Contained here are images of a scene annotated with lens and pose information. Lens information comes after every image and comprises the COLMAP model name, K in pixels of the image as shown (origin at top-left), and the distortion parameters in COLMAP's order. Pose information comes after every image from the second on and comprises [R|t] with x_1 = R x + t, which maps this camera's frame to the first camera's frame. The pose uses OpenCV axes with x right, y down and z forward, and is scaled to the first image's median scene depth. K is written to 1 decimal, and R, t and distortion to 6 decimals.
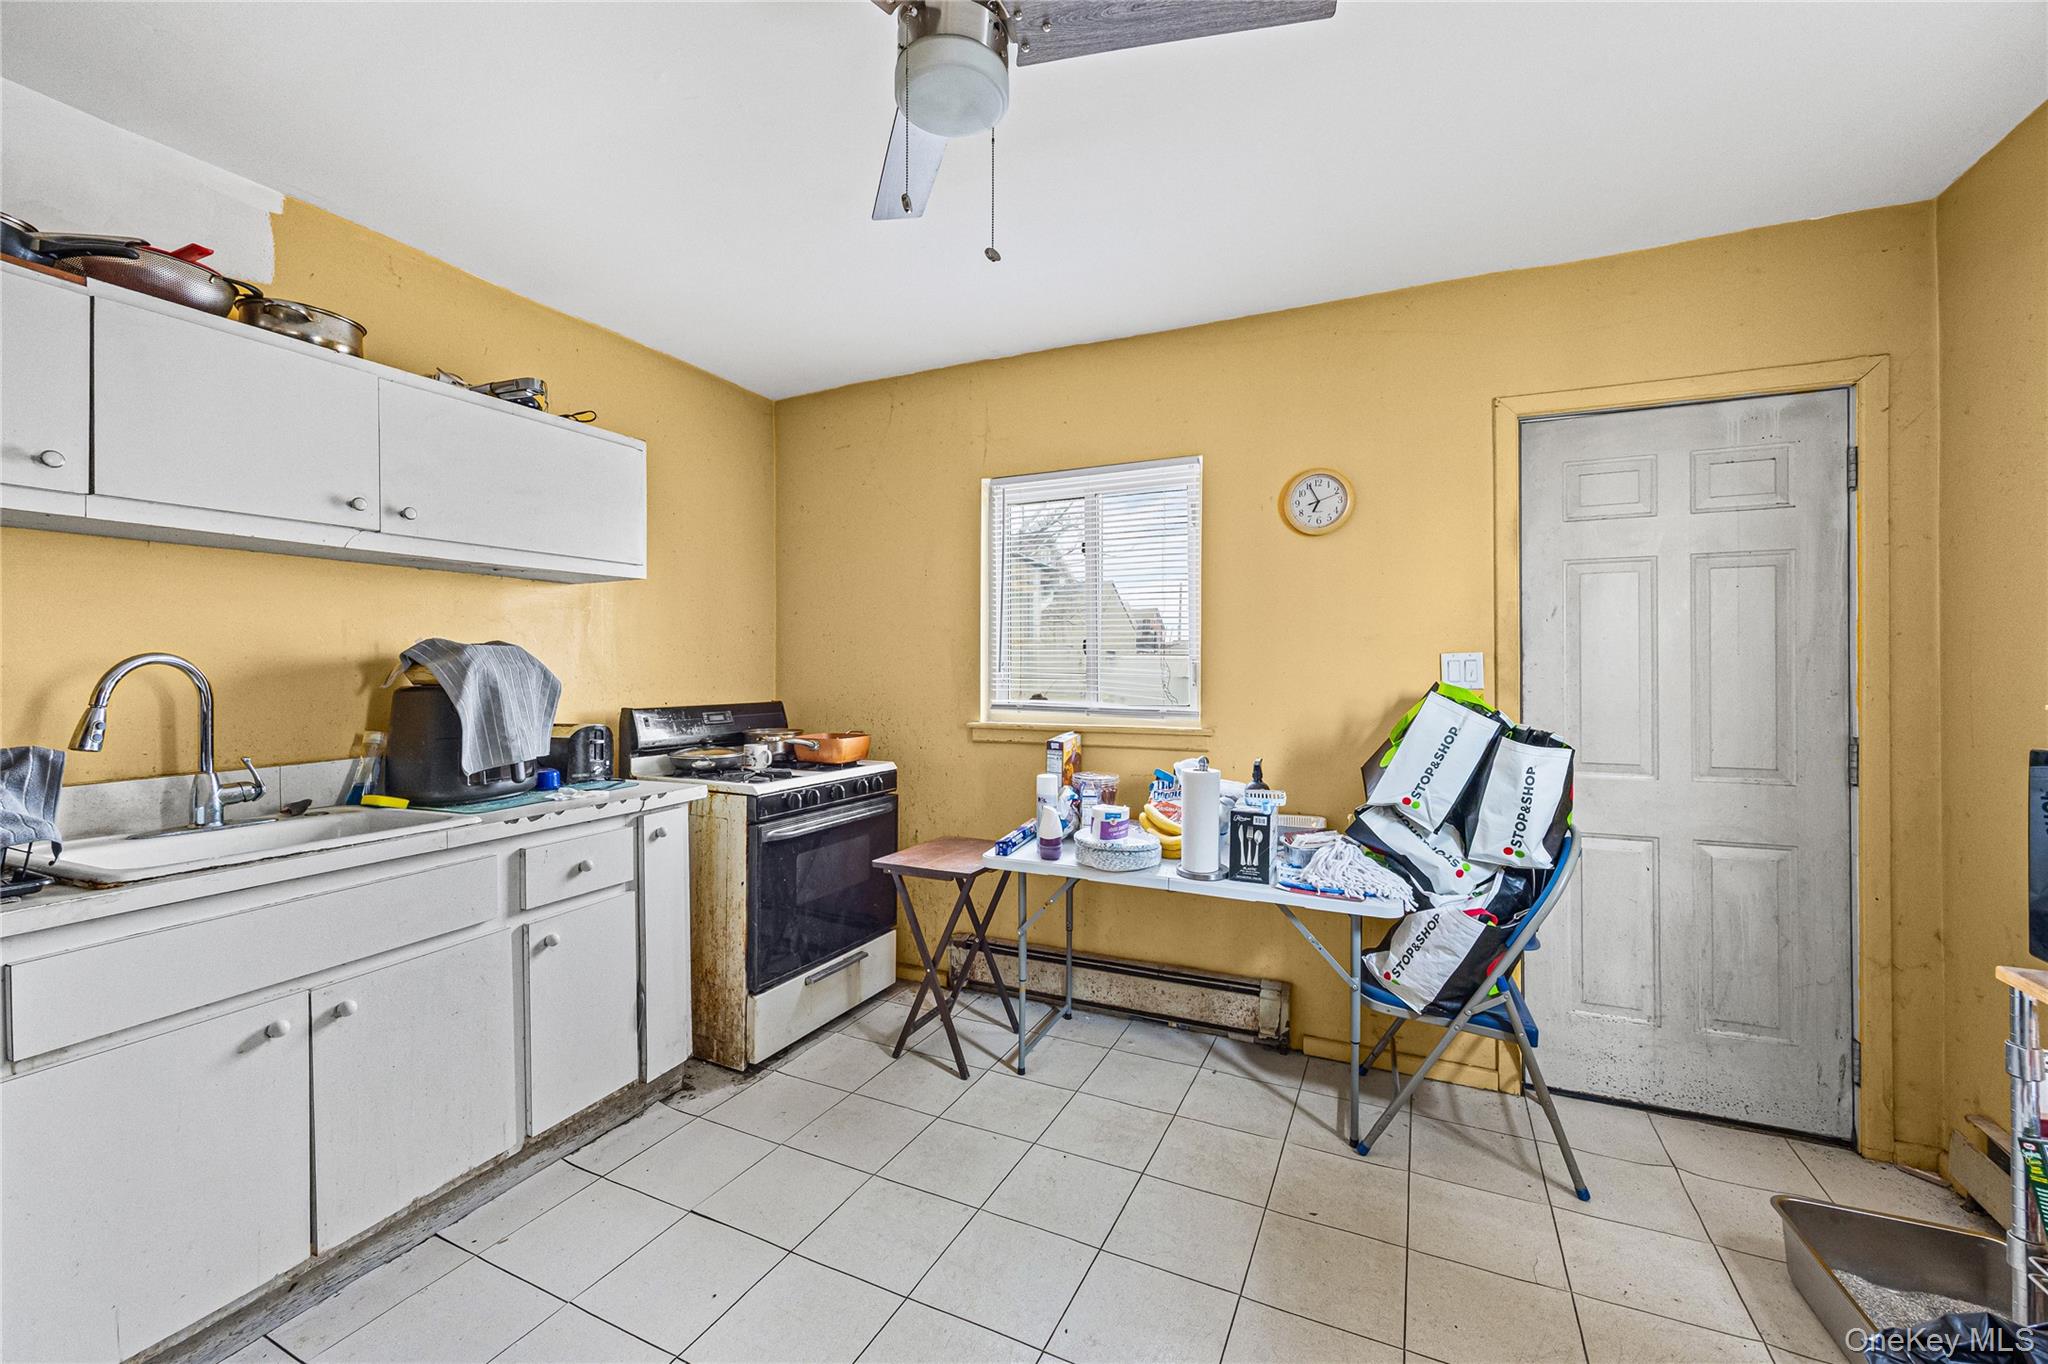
lens RADIAL K [[832.3, 0, 1015.0], [0, 832.3, 661.8], [0, 0, 1]] dist [0.001124, 0.000080]
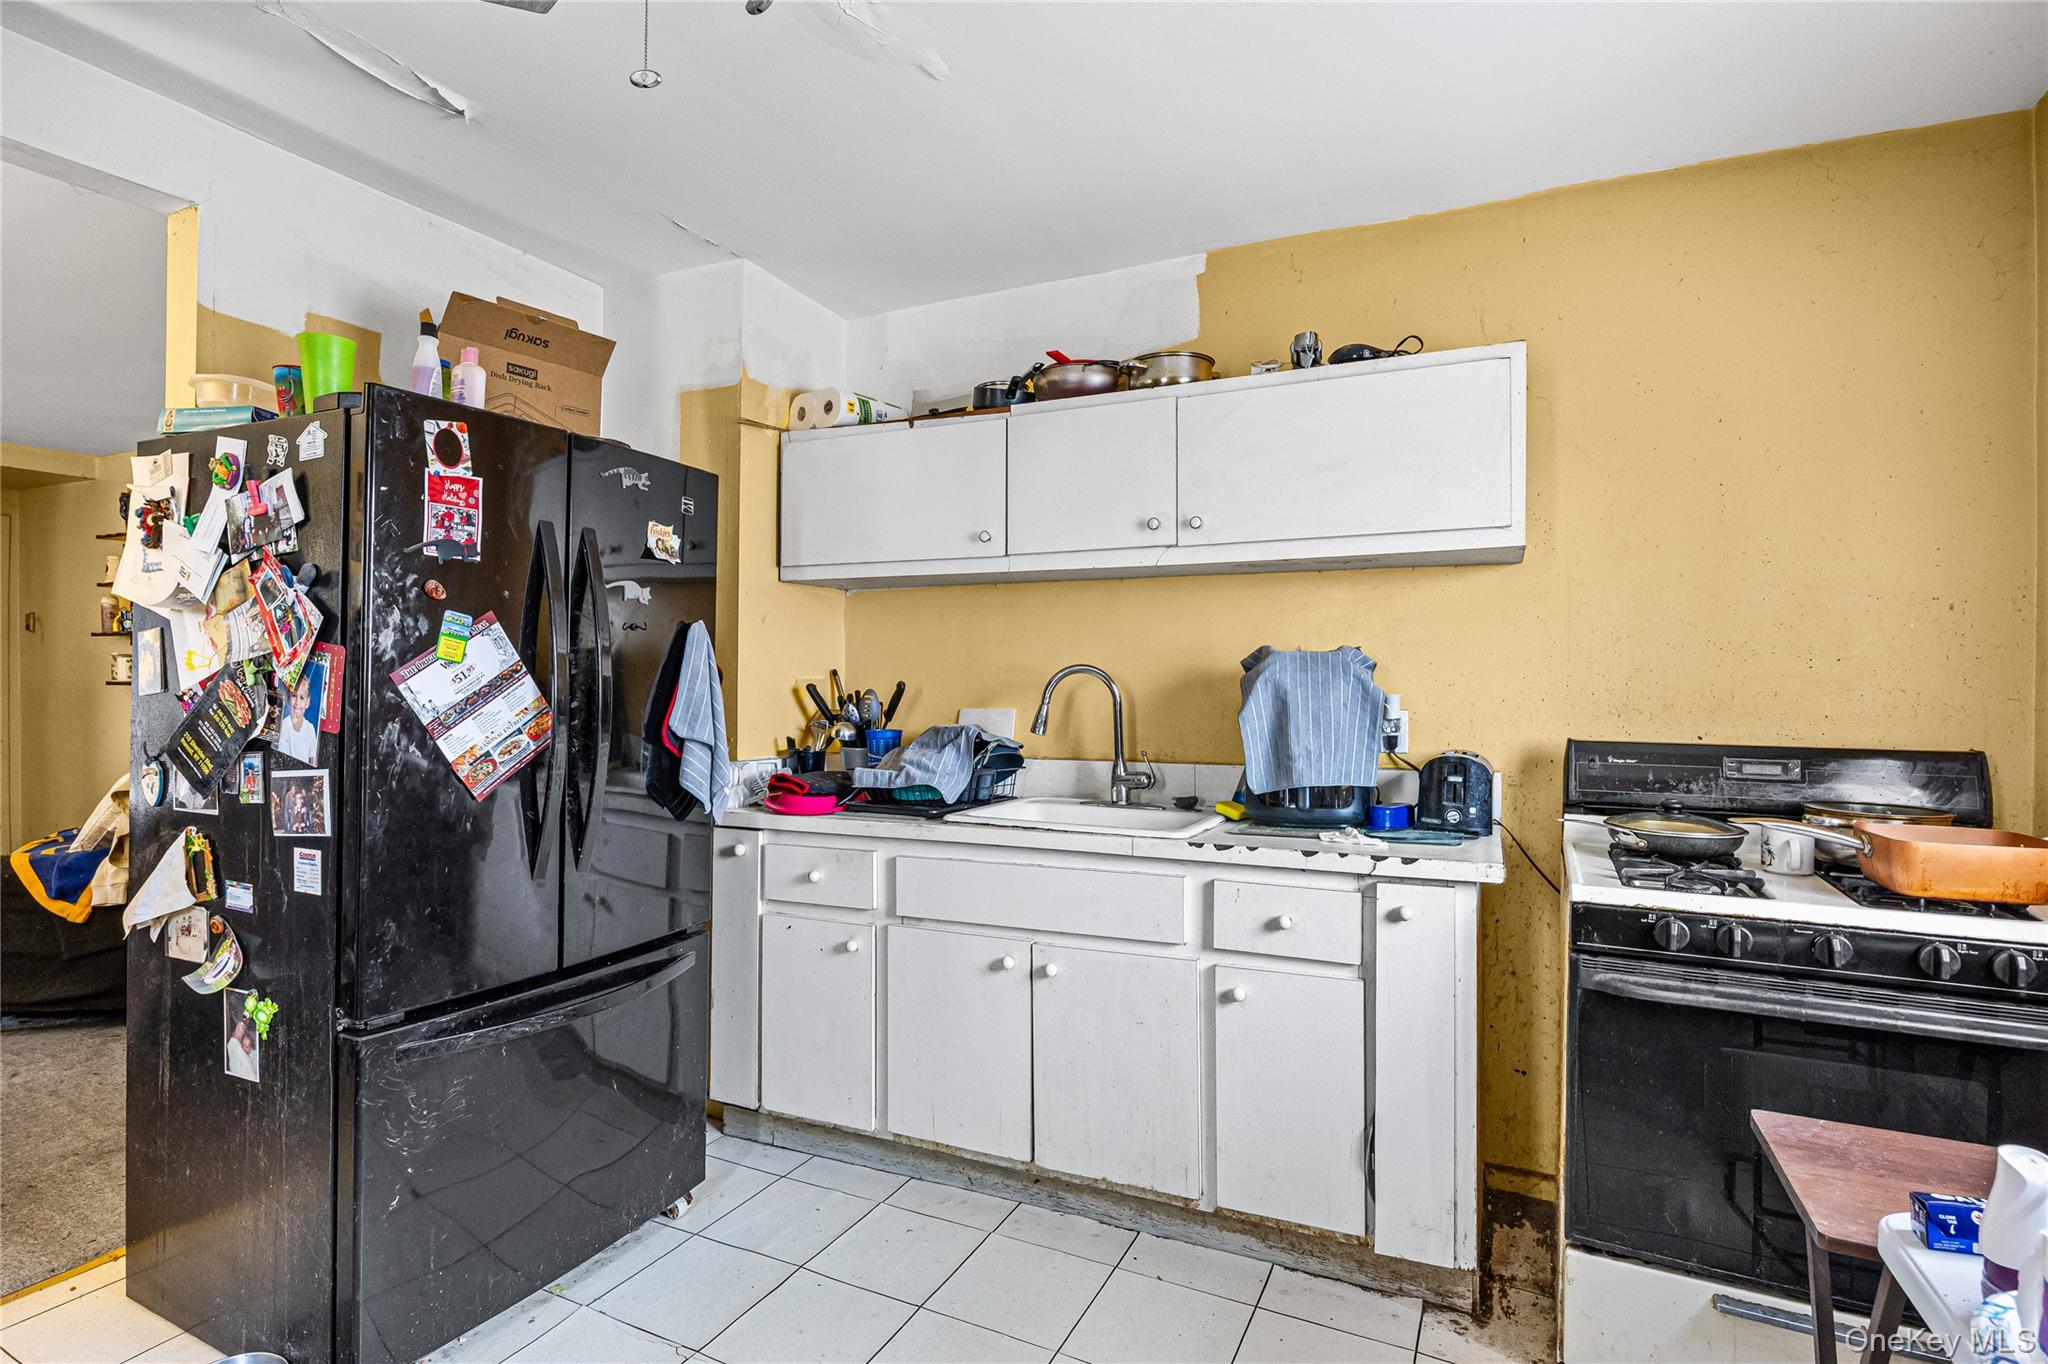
lens RADIAL K [[988.5, 0, 1024.0], [0, 988.5, 682.0], [0, 0, 1]] dist [-0.013720, 0.000336]
pose [[-0.006645, 0.003886, -0.999970, 0.476918], [0.001300, 0.999992, 0.003877, 0.008938], [0.999977, -0.001274, -0.006650, 0.817987]]
